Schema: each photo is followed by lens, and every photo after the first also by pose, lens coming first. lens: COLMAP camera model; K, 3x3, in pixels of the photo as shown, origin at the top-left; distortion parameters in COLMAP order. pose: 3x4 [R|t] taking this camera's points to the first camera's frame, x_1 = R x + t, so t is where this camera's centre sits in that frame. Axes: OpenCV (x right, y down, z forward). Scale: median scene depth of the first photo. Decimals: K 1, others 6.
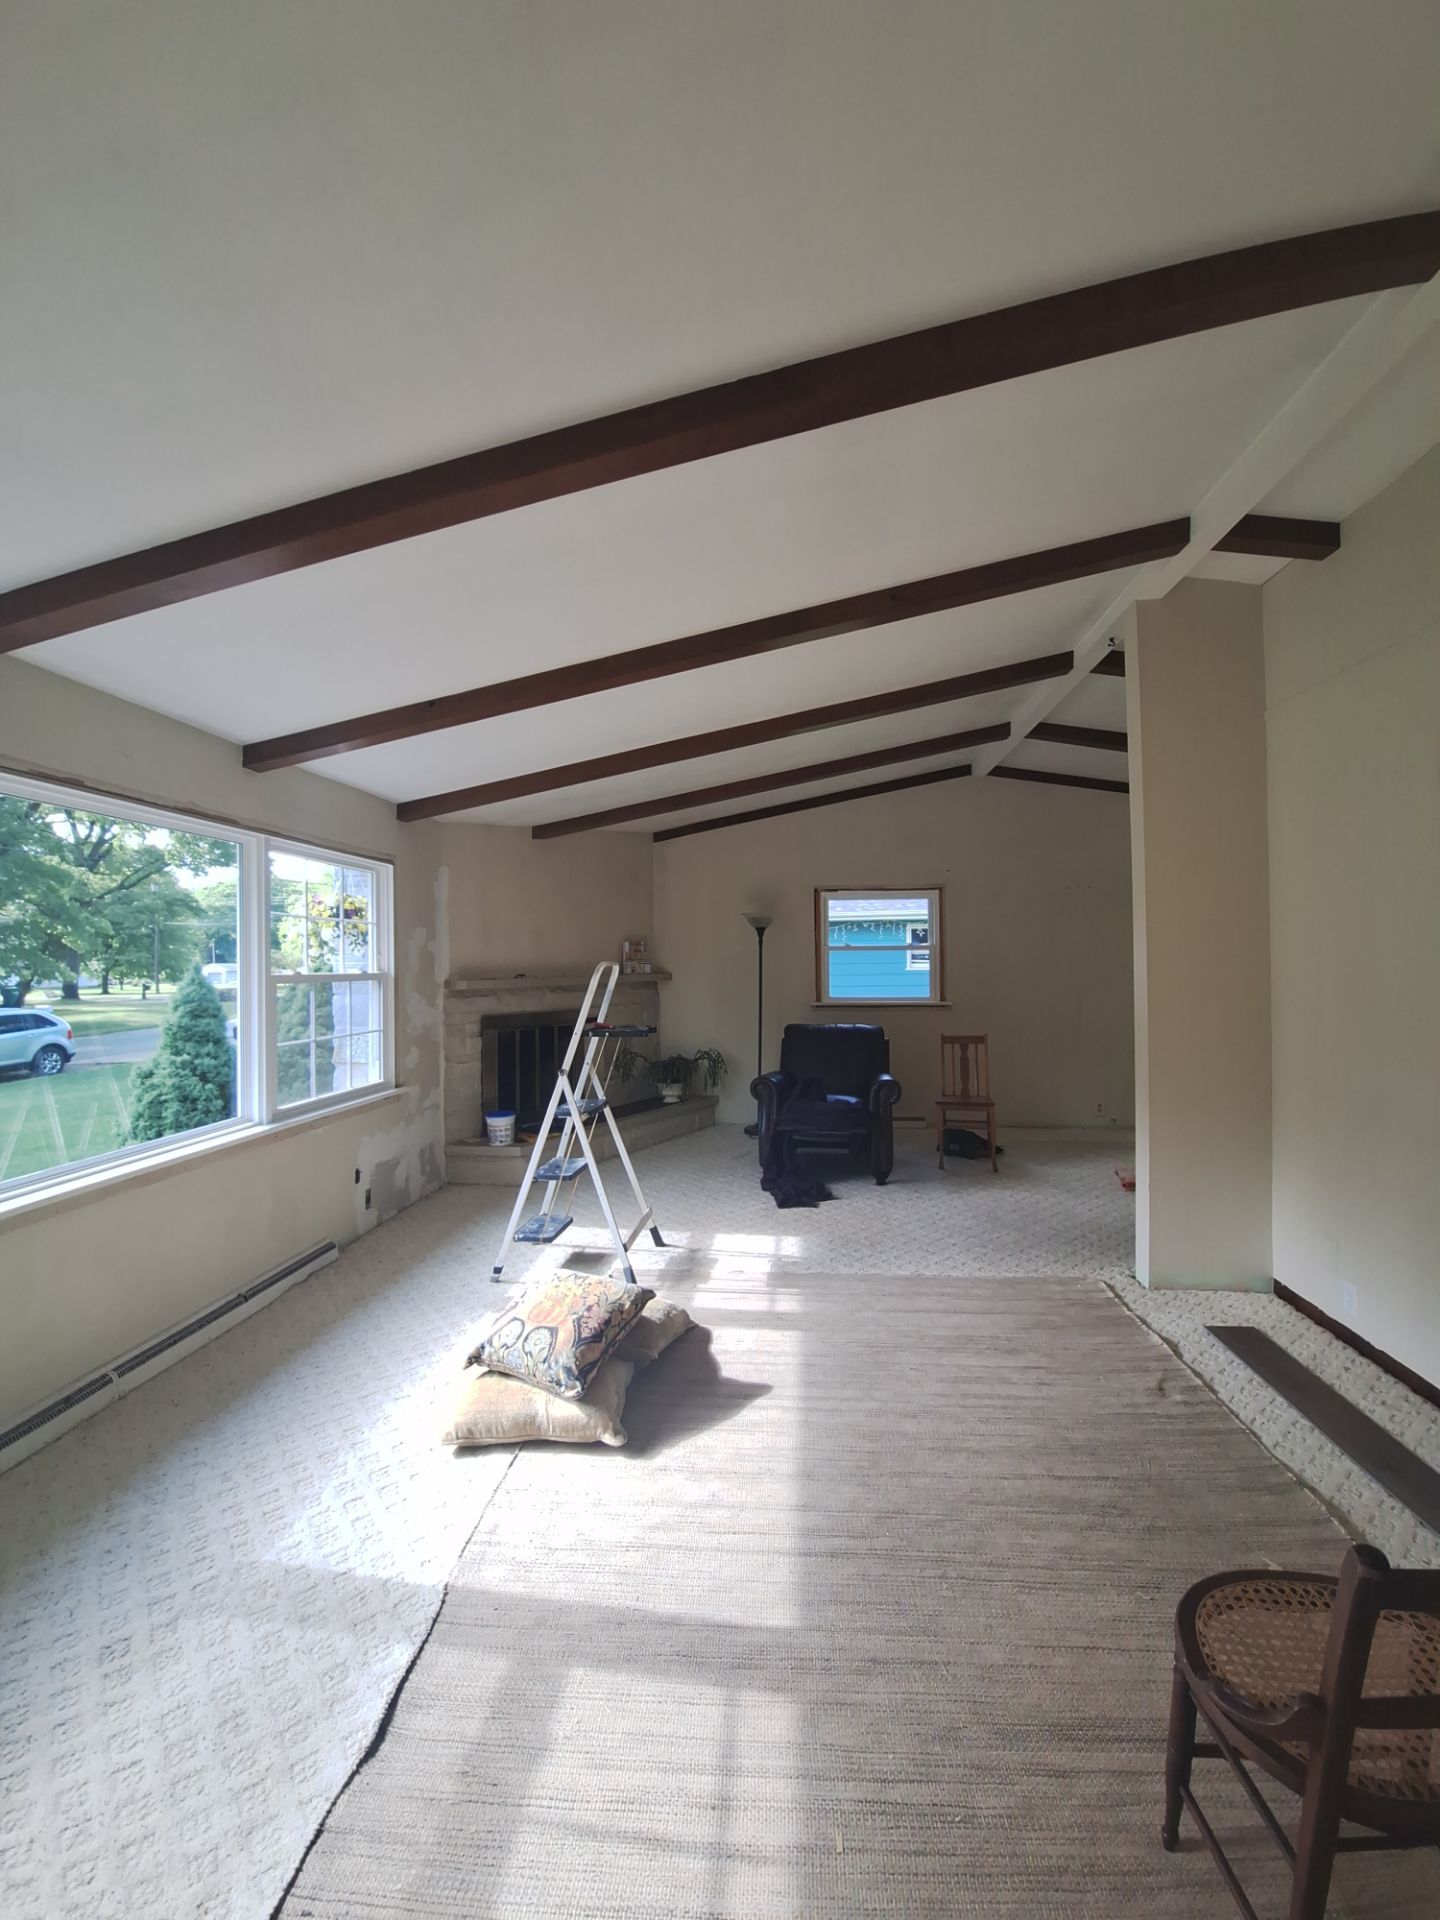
lens RADIAL K [[746.4, 0, 727.1], [0, 746.4, 957.6], [0, 0, 1]] dist [-0.021463, -0.002478]
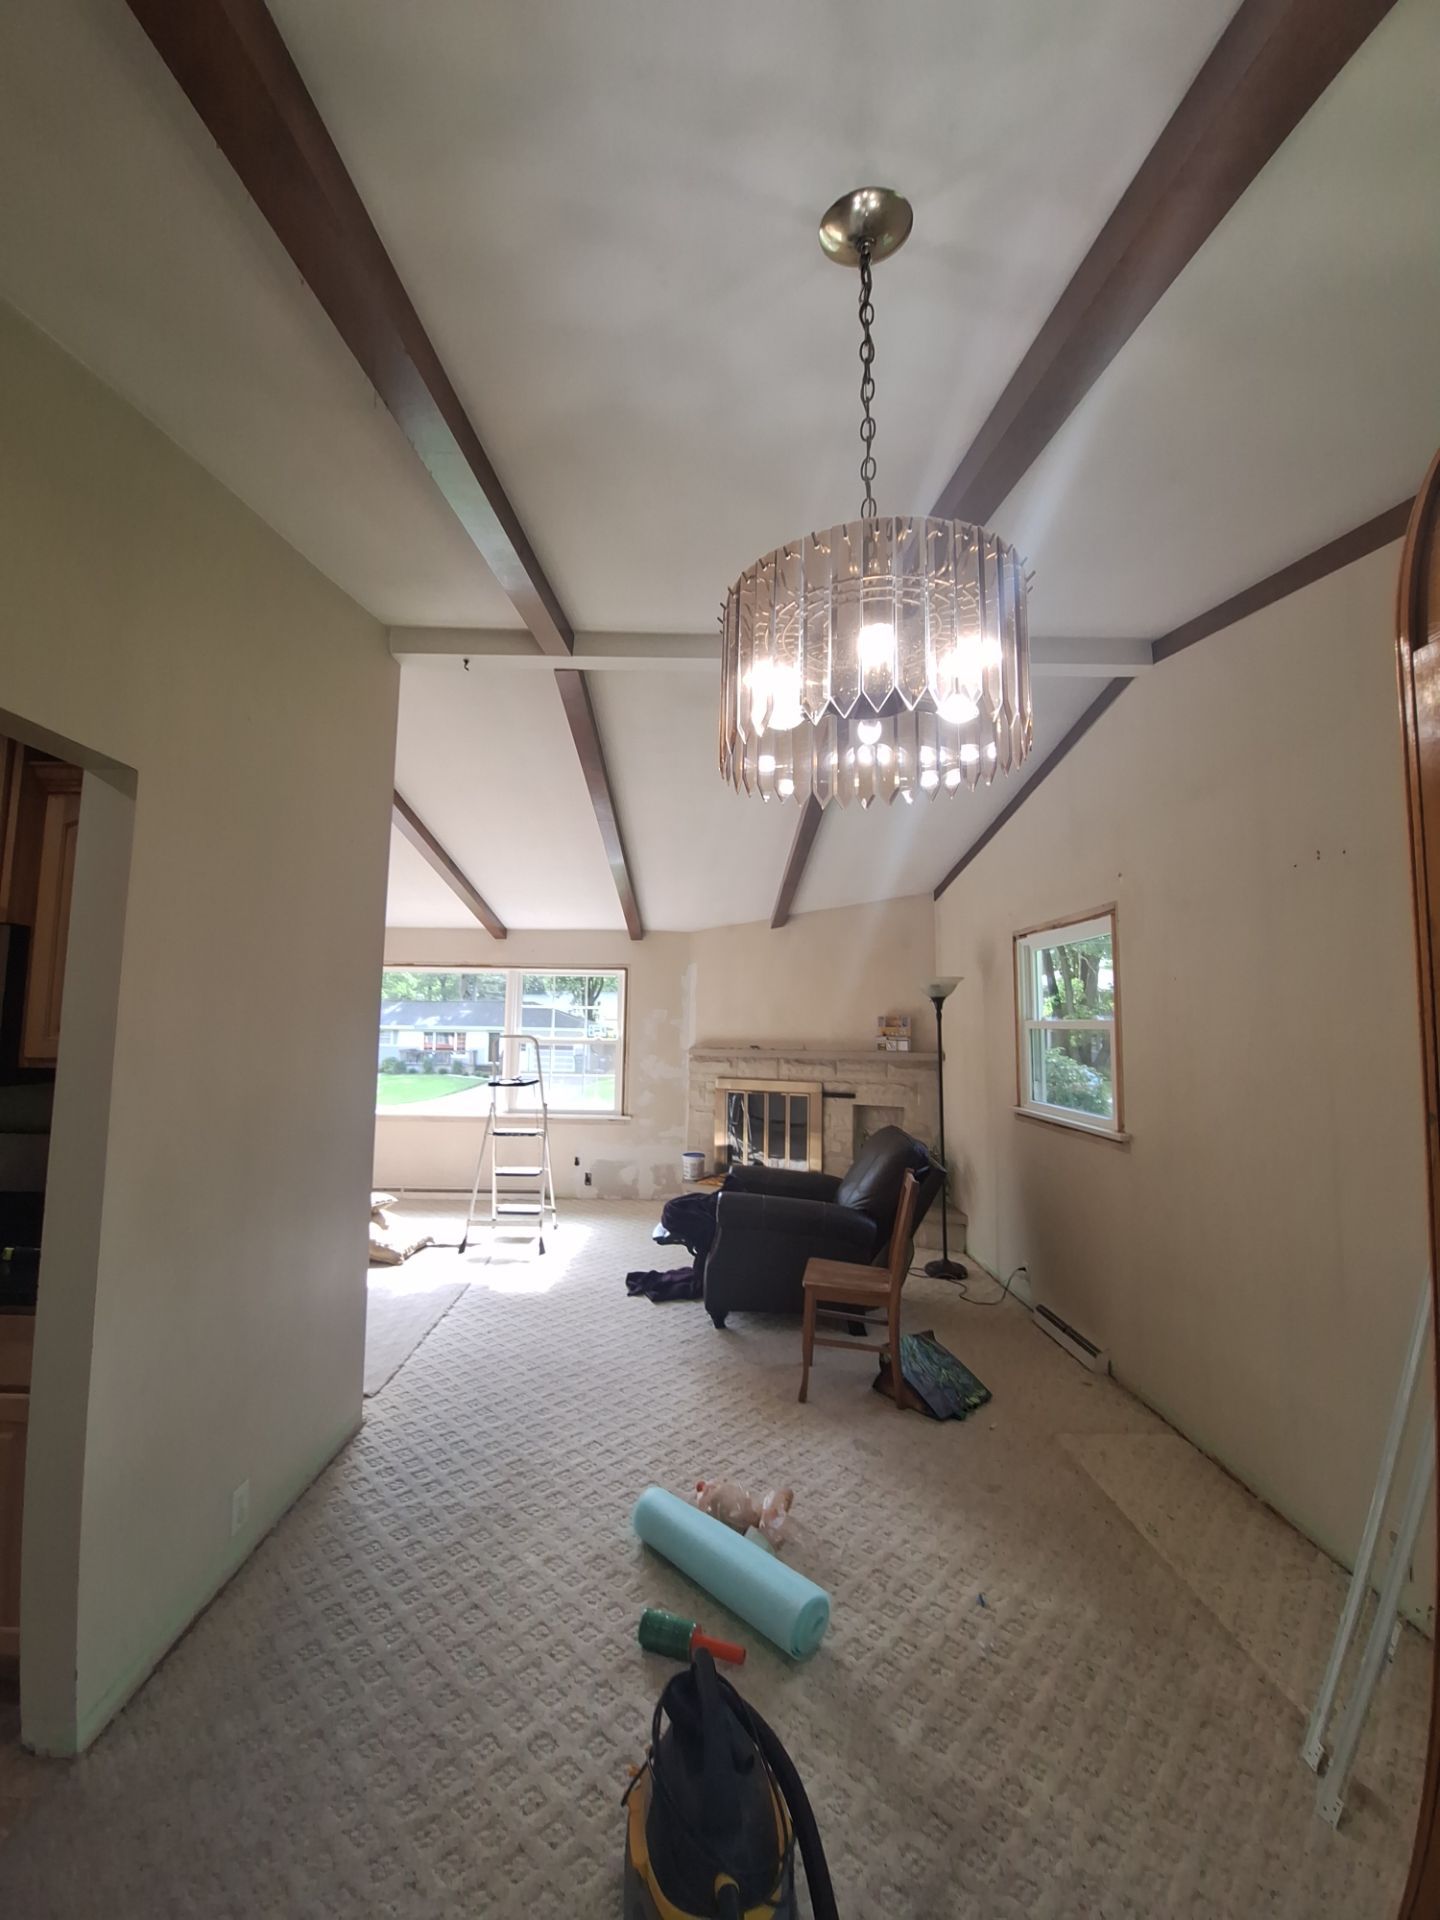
lens RADIAL K [[746.4, 0, 710.1], [0, 746.4, 962.8], [0, 0, 1]] dist [-0.021463, -0.002478]
pose [[0.137801, -0.075283, -0.987595, 1.202386], [-0.009124, 0.996968, -0.077271, -0.022546], [0.990418, 0.019659, 0.136697, 1.042743]]
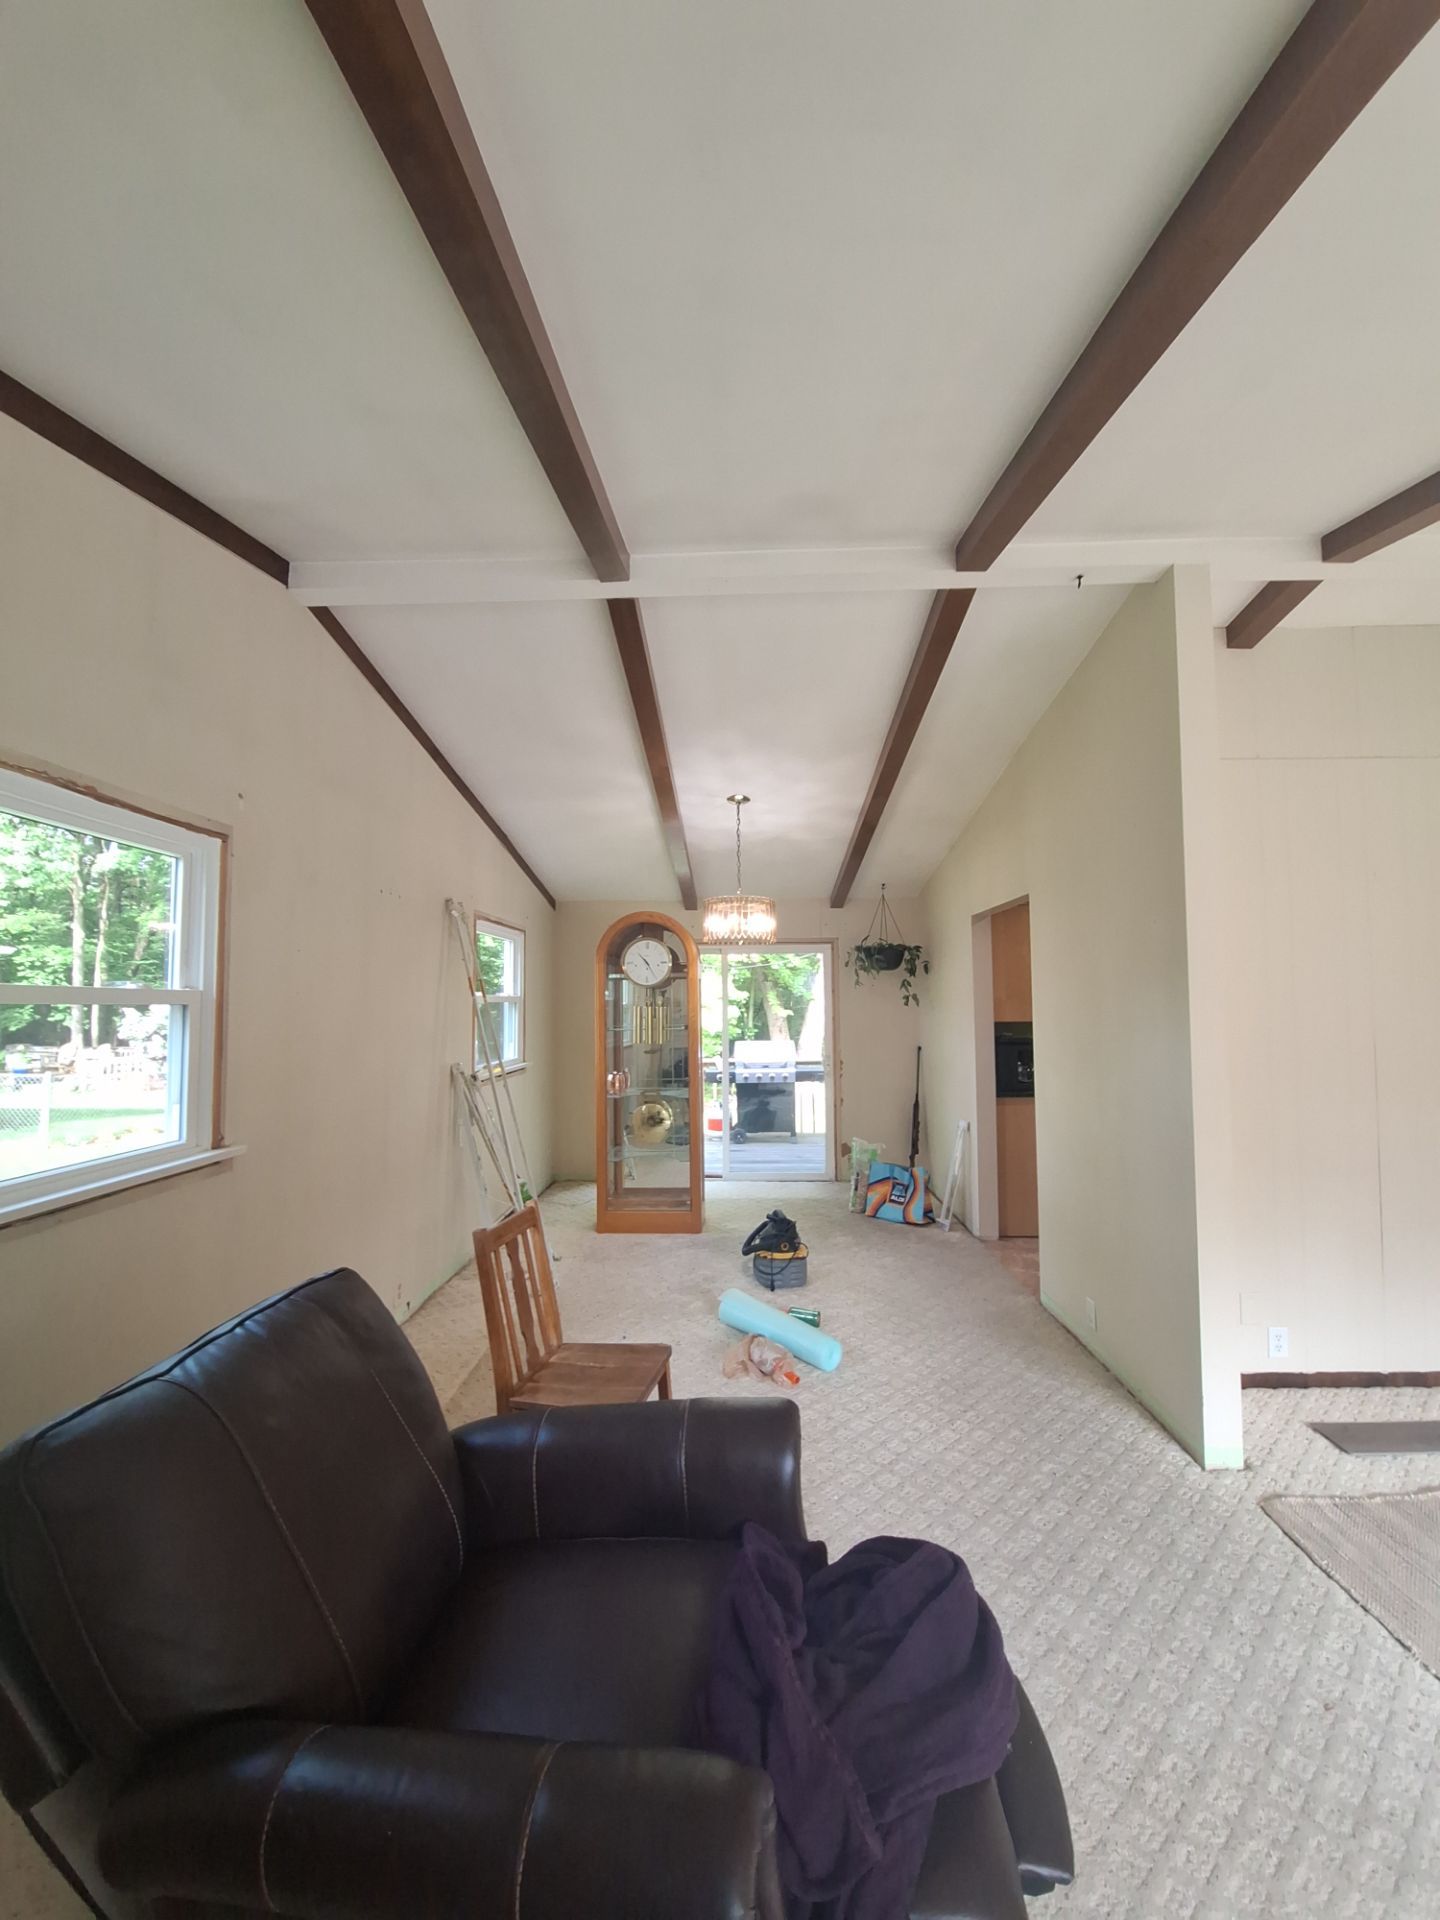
lens RADIAL K [[746.4, 0, 708.0], [0, 746.4, 966.2], [0, 0, 1]] dist [-0.021463, -0.002478]
pose [[-0.047997, 0.060666, 0.997003, -0.130090], [0.002648, 0.998158, -0.060609, -0.010455], [-0.998844, -0.000269, -0.048070, 1.246429]]
